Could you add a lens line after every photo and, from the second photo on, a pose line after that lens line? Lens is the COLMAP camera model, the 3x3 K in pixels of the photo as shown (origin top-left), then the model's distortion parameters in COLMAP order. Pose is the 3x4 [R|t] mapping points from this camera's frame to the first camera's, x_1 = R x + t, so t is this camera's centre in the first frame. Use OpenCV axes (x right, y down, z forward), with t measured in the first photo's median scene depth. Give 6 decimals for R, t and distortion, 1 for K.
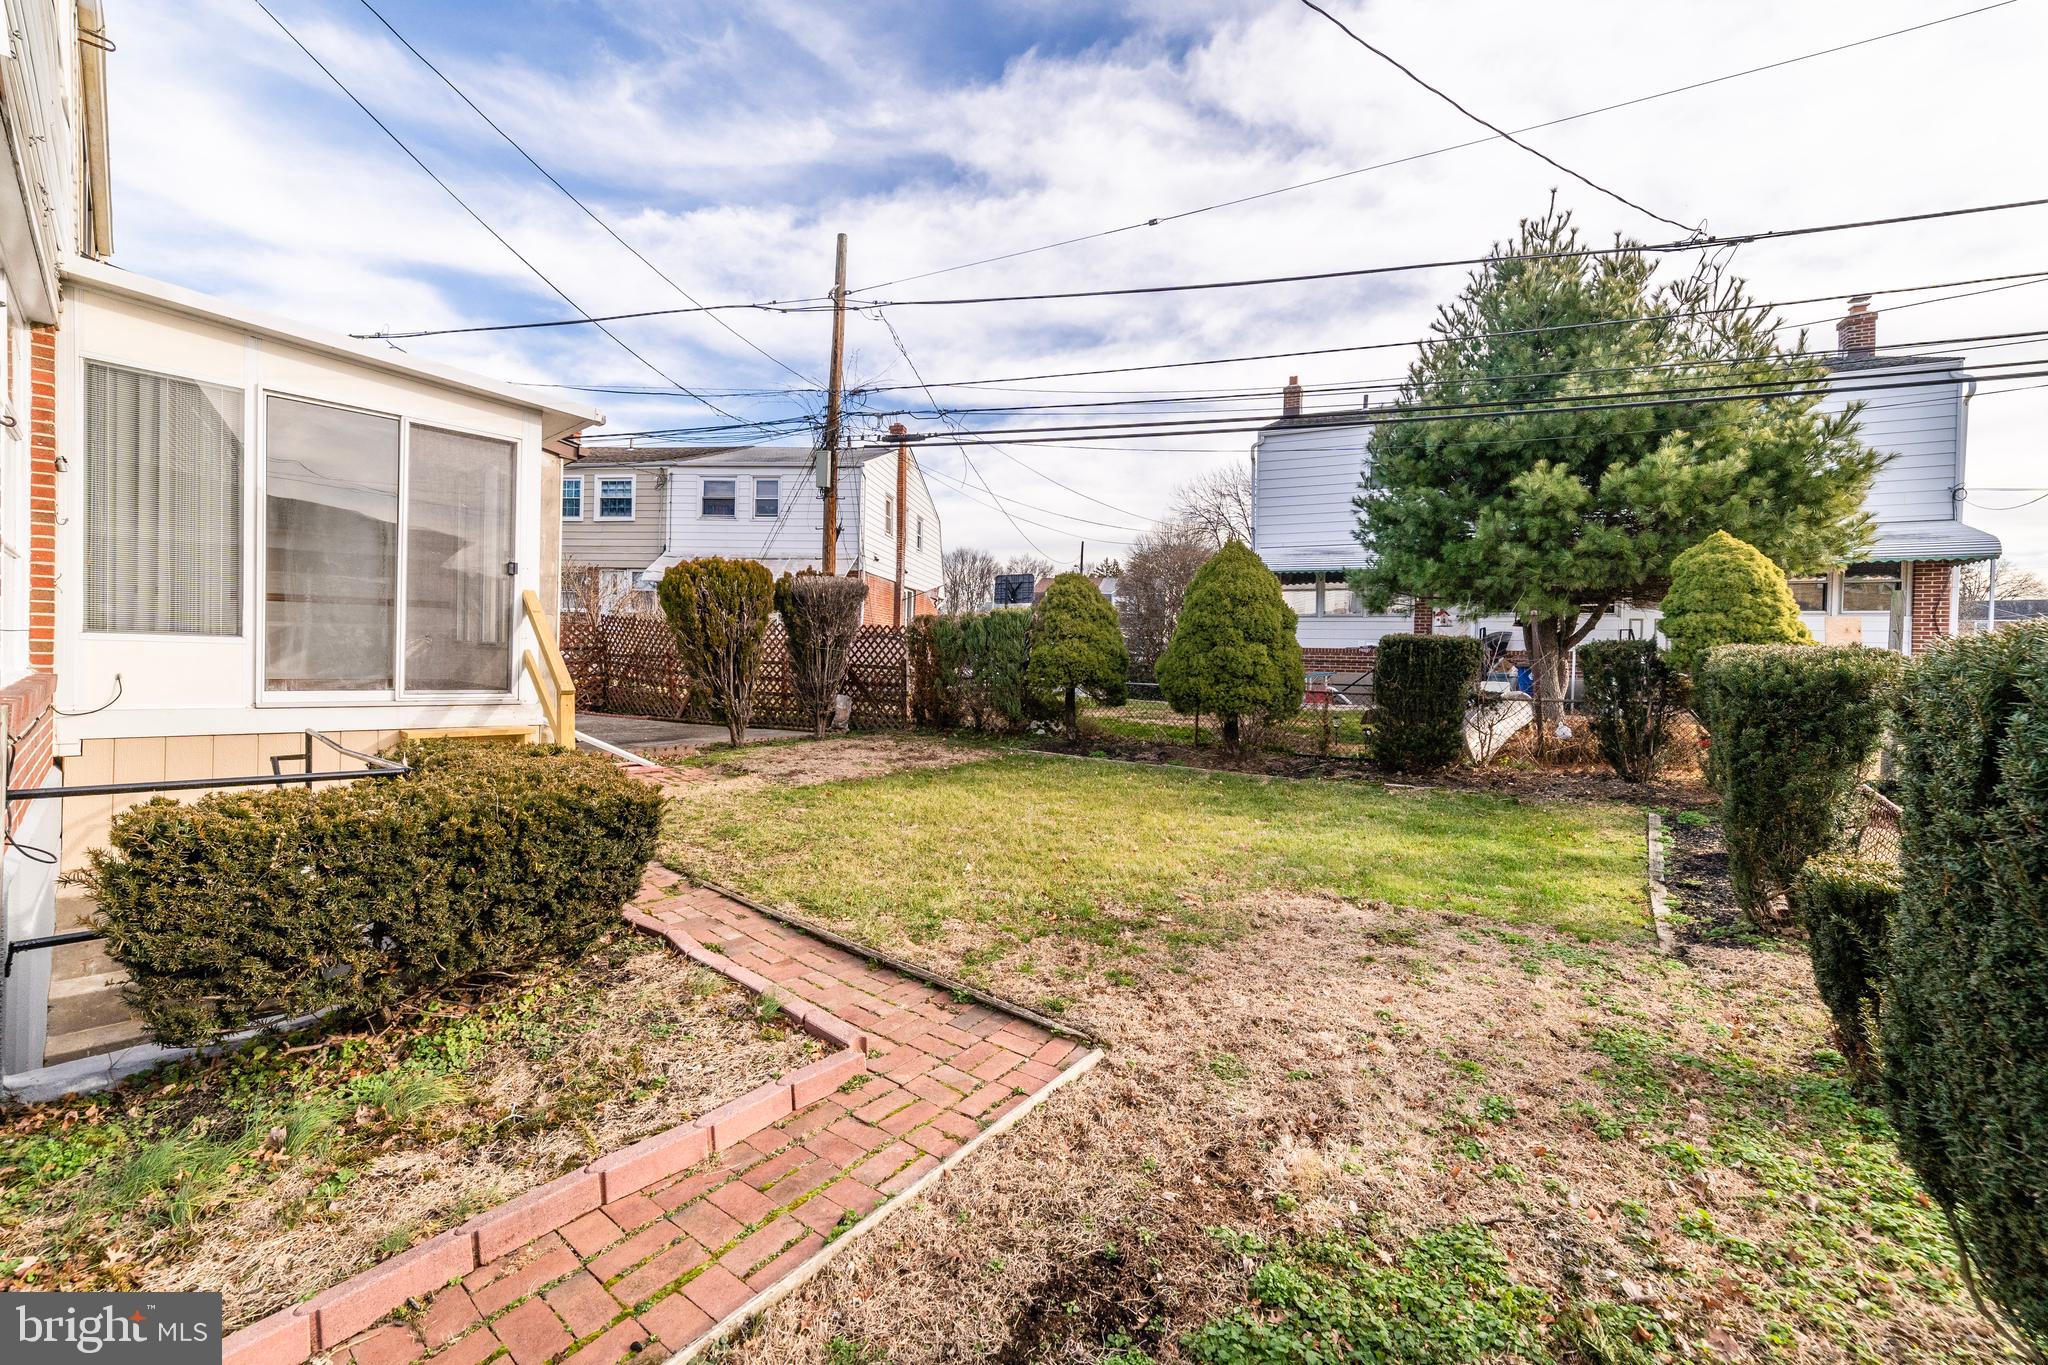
lens RADIAL K [[810.2, 0, 1055.0], [0, 810.2, 669.9], [0, 0, 1]] dist [-0.008207, 0.004009]
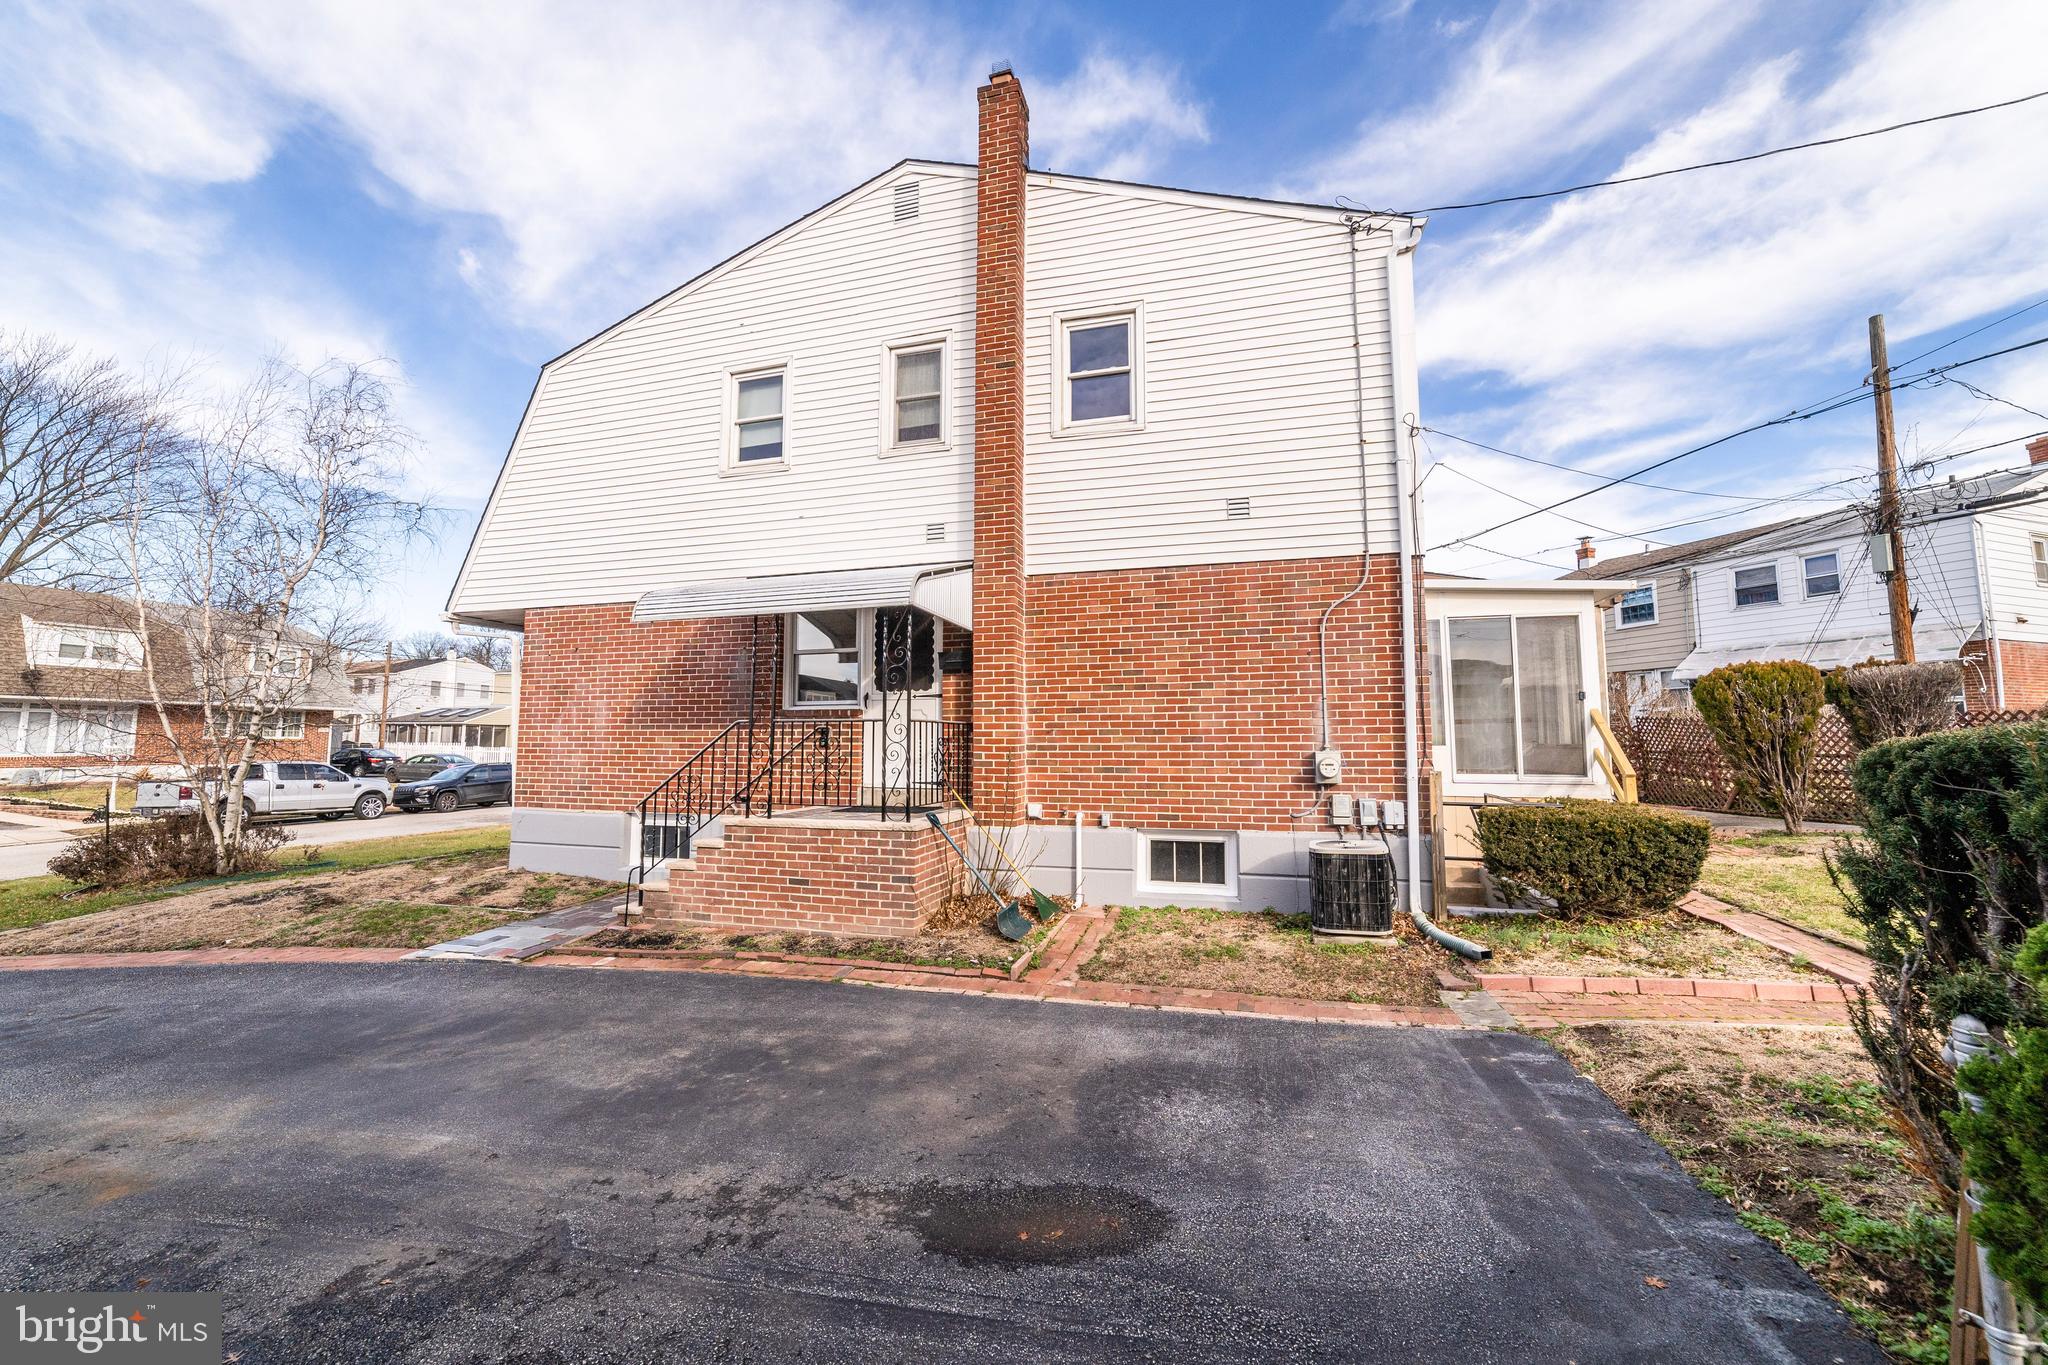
lens RADIAL K [[810.2, 0, 1001.7], [0, 810.2, 673.6], [0, 0, 1]] dist [-0.008207, 0.004009]
pose [[0.394913, -0.107168, -0.912447, 0.193026], [-0.001085, 0.993118, -0.117112, 0.009432], [0.918718, 0.047239, 0.392078, -0.397462]]
